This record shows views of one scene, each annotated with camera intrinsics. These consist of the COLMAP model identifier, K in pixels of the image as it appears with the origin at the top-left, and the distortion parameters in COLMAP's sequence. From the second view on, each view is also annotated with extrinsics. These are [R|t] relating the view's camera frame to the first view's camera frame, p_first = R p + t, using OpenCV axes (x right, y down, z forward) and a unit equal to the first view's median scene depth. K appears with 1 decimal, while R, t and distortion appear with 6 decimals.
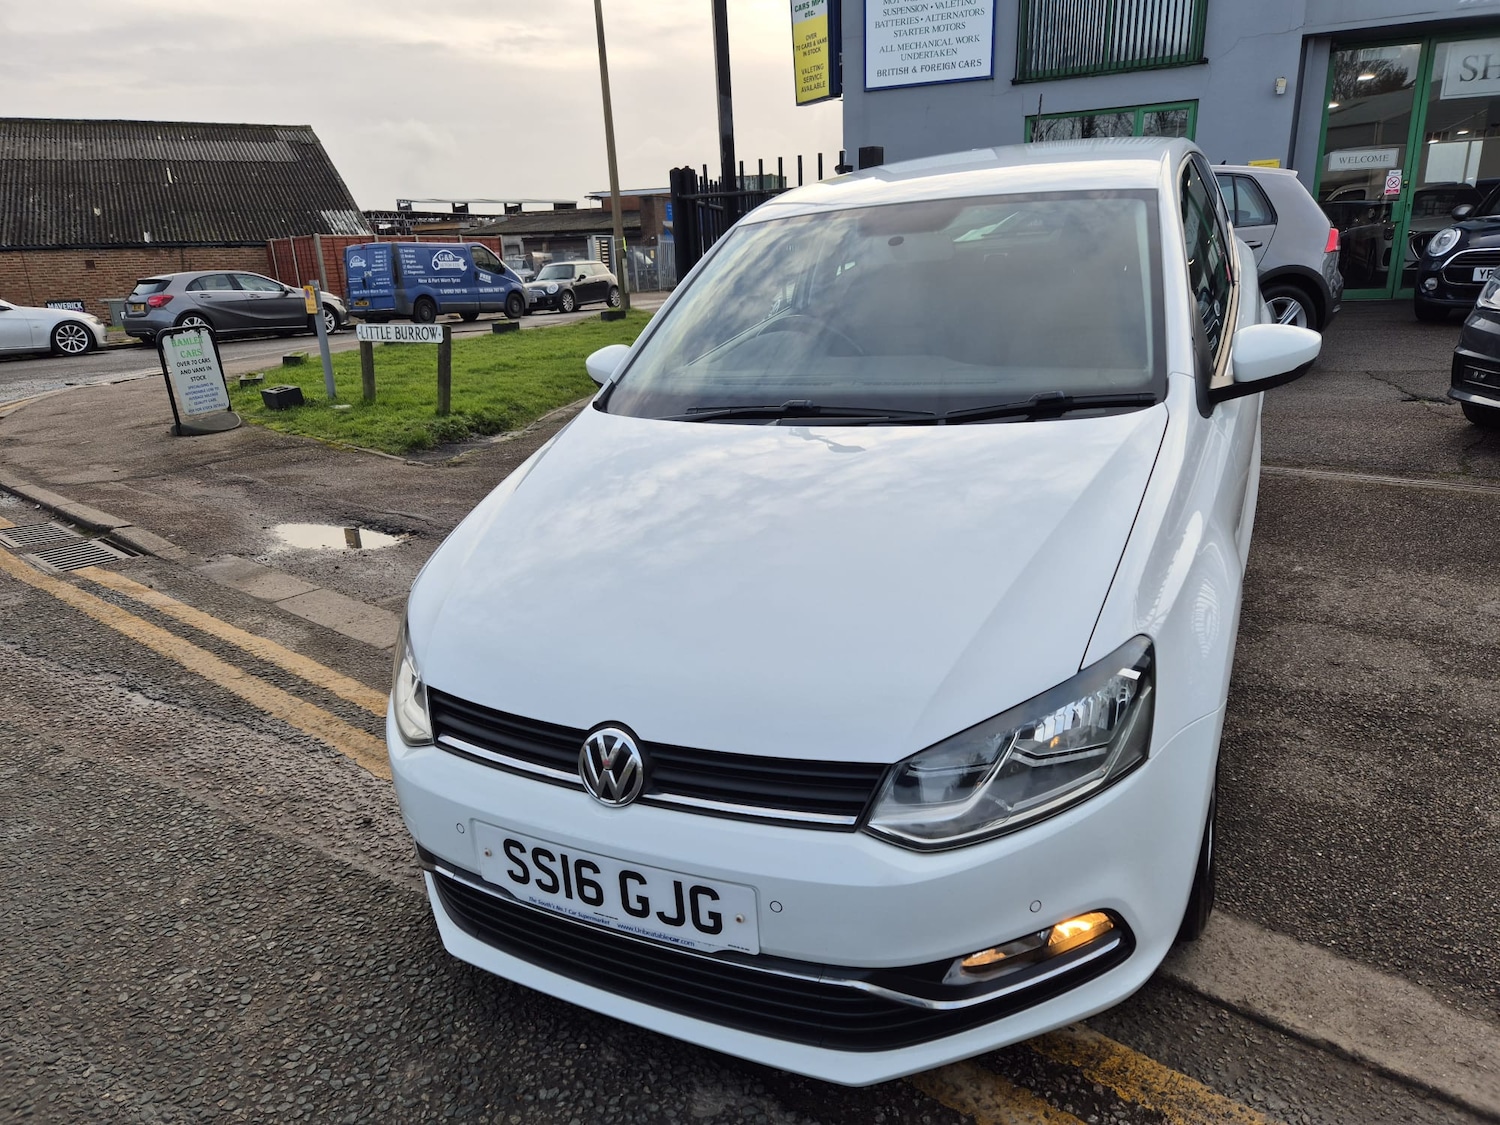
lens RADIAL K [[1003.6, 0, 746.0], [0, 1003.6, 566.1], [0, 0, 1]] dist [0.067942, -0.050176]
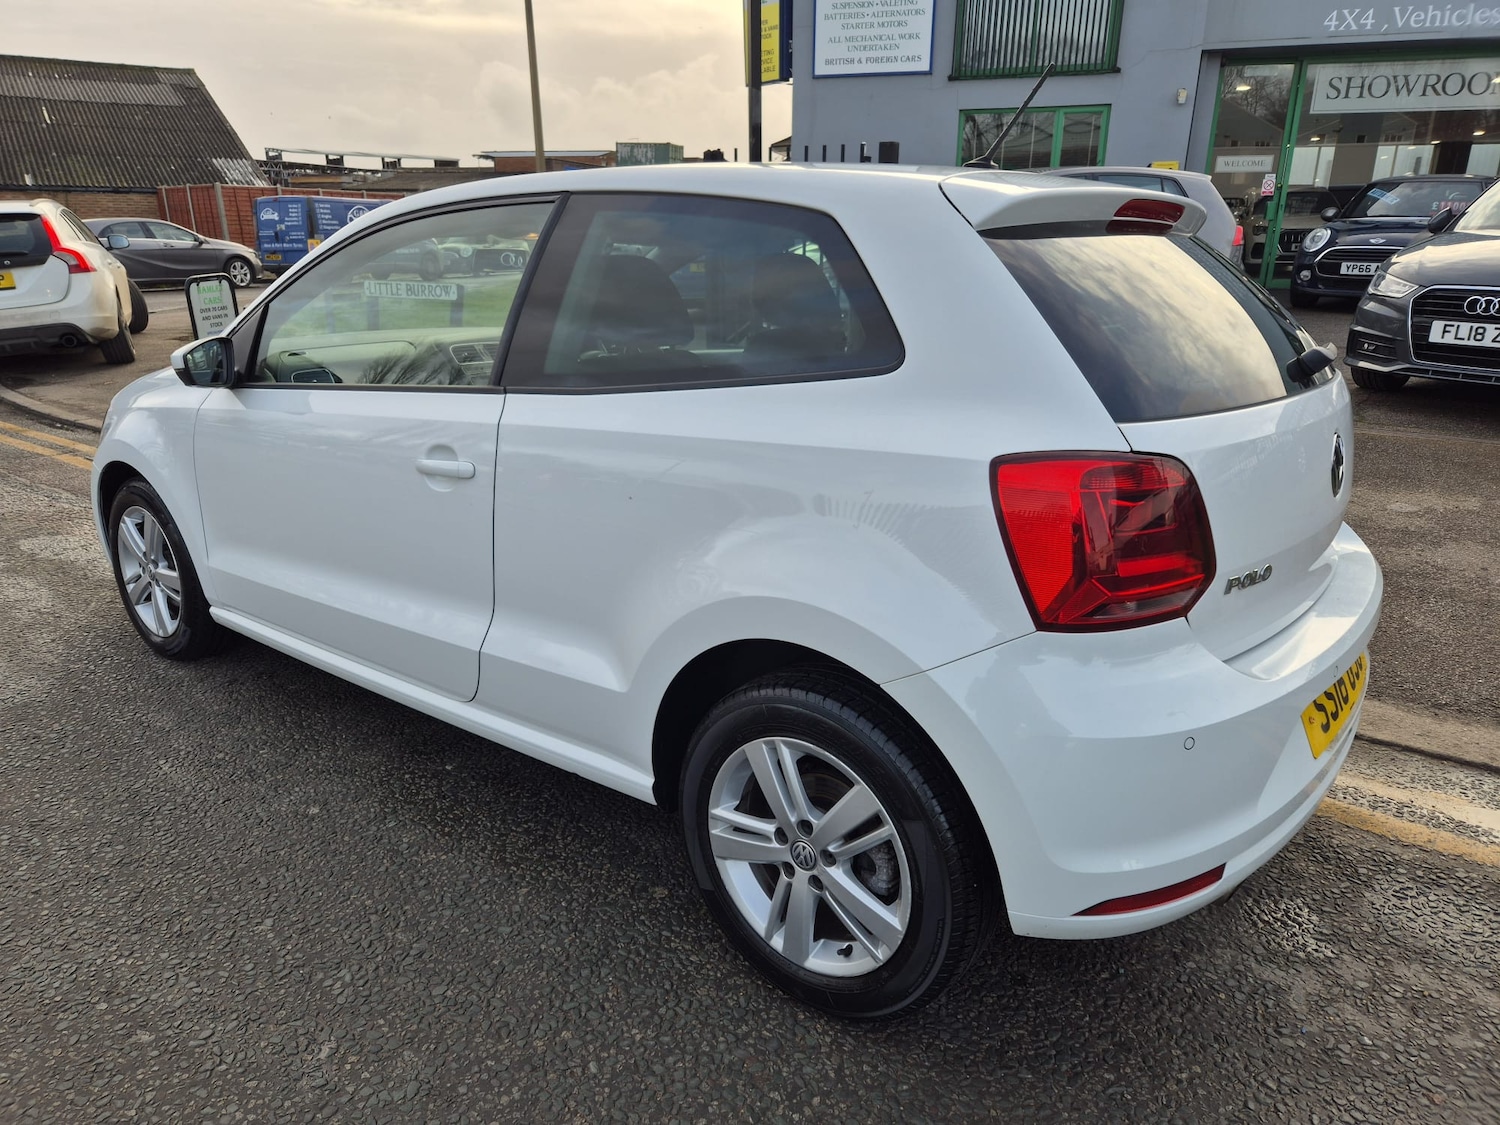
lens RADIAL K [[1003.6, 0, 737.9], [0, 1003.6, 556.6], [0, 0, 1]] dist [0.067942, -0.050176]
pose [[0.993703, 0.003199, 0.112001, -0.081250], [-0.005287, 0.999818, 0.018352, 0.021974], [-0.111922, -0.018829, 0.993539, -0.073068]]
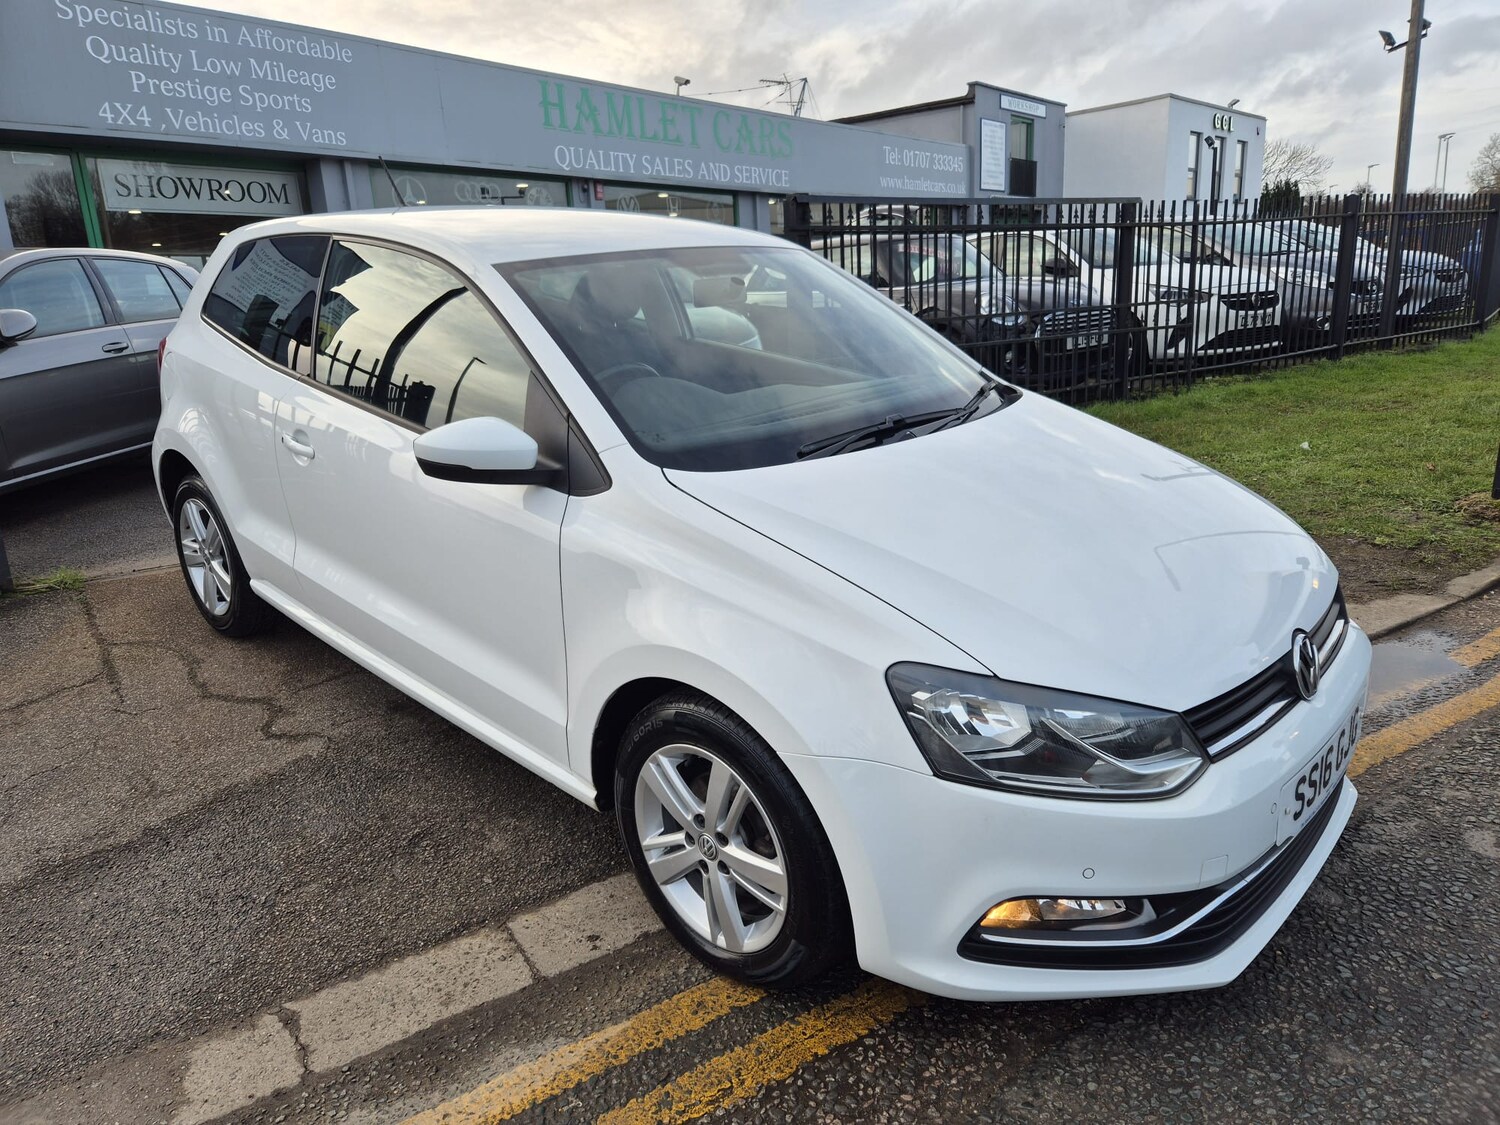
lens RADIAL K [[1003.6, 0, 745.9], [0, 1003.6, 554.1], [0, 0, 1]] dist [0.067942, -0.050176]
pose [[0.281025, -0.214134, 0.935506, -0.182047], [0.322429, 0.939195, 0.118121, -0.036125], [-0.903916, 0.268439, 0.332980, 0.146867]]
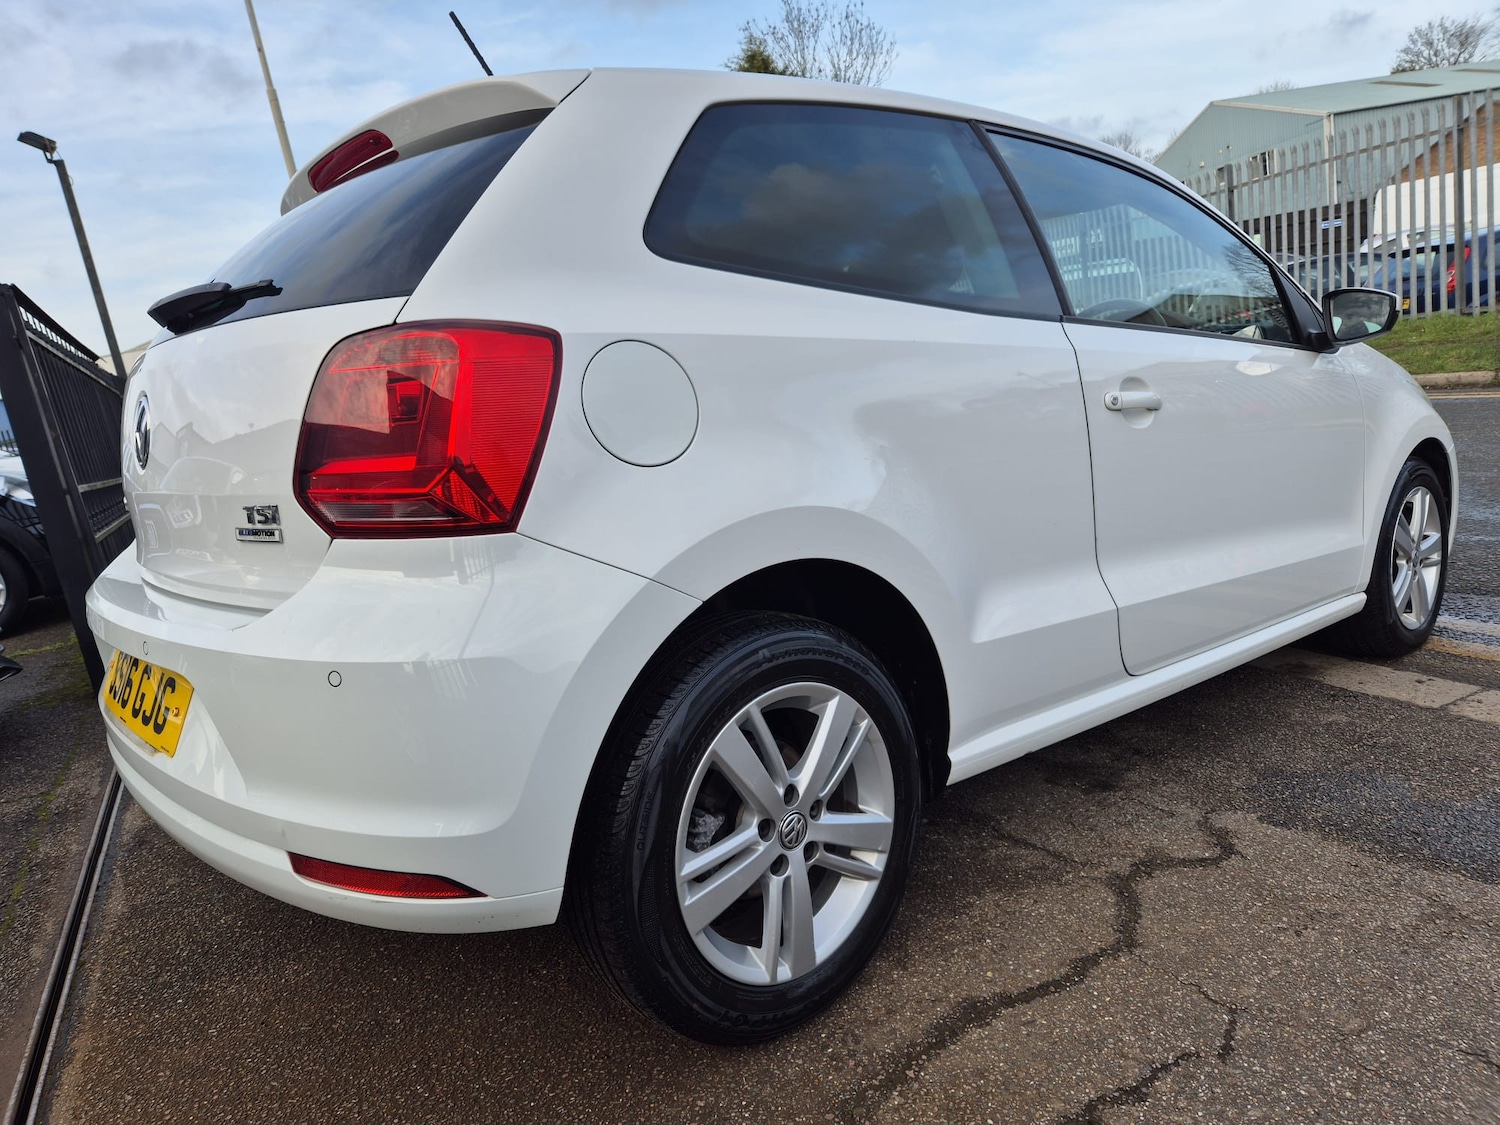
lens RADIAL K [[1003.6, 0, 748.0], [0, 1003.6, 562.8], [0, 0, 1]] dist [0.067942, -0.050176]
pose [[-0.906454, 0.113504, 0.406766, -0.004005], [0.300886, 0.849450, 0.433476, -0.126483], [-0.296326, 0.515316, -0.804139, 0.454557]]
